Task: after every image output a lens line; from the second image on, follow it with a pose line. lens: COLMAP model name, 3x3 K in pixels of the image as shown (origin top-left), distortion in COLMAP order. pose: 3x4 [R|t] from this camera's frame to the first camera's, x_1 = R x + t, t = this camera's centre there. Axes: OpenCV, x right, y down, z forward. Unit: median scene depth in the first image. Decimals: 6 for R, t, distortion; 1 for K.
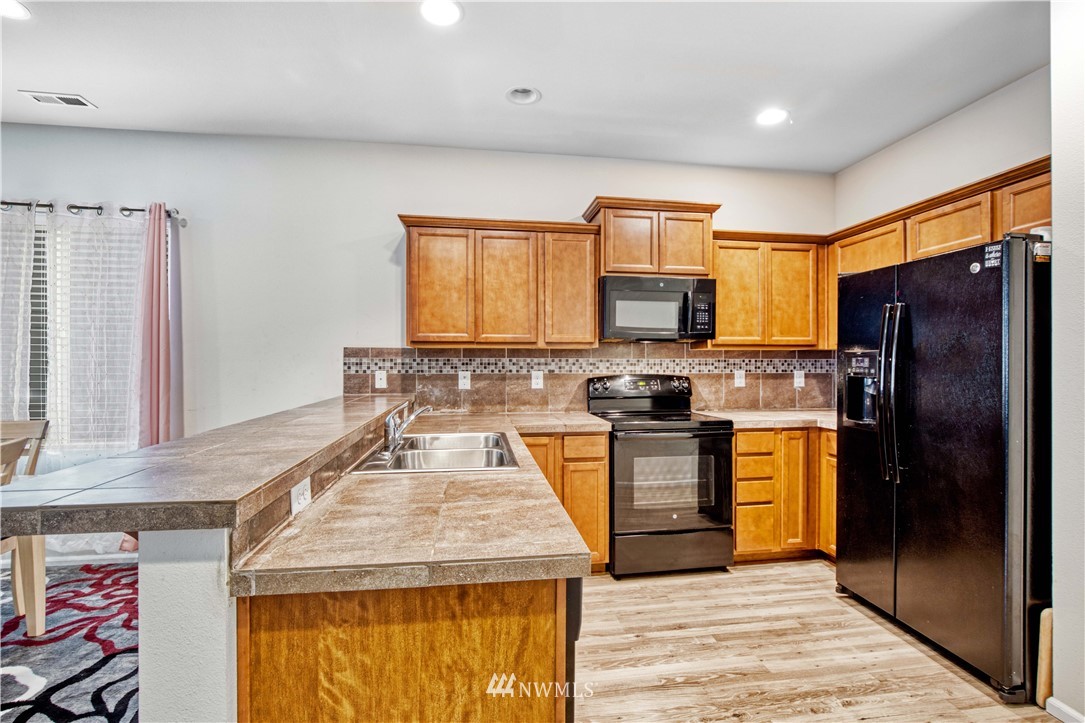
lens RADIAL K [[497.3, 0, 550.0], [0, 497.3, 361.2], [0, 0, 1]] dist [-0.034578, 0.006679]
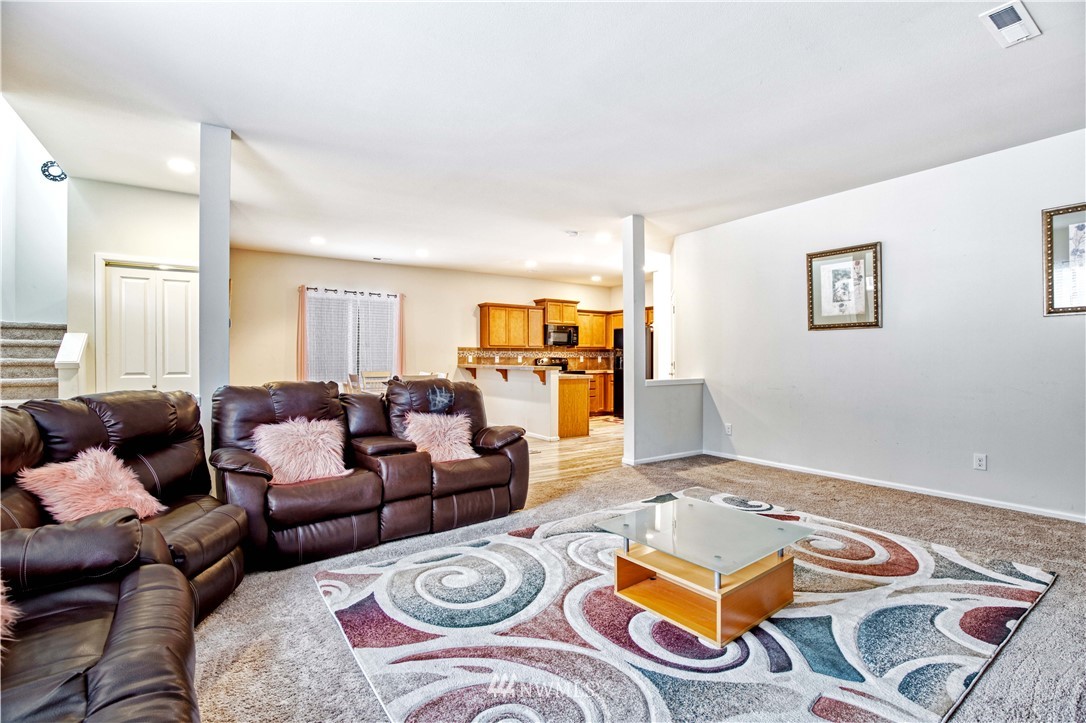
lens RADIAL K [[497.8, 0, 550.5], [0, 497.8, 361.2], [0, 0, 1]] dist [-0.034578, 0.006679]
pose [[0.900198, -0.003806, 0.435464, -1.133410], [0.000536, 0.999971, 0.007633, 0.028475], [-0.435480, -0.006638, 0.900174, -1.657477]]
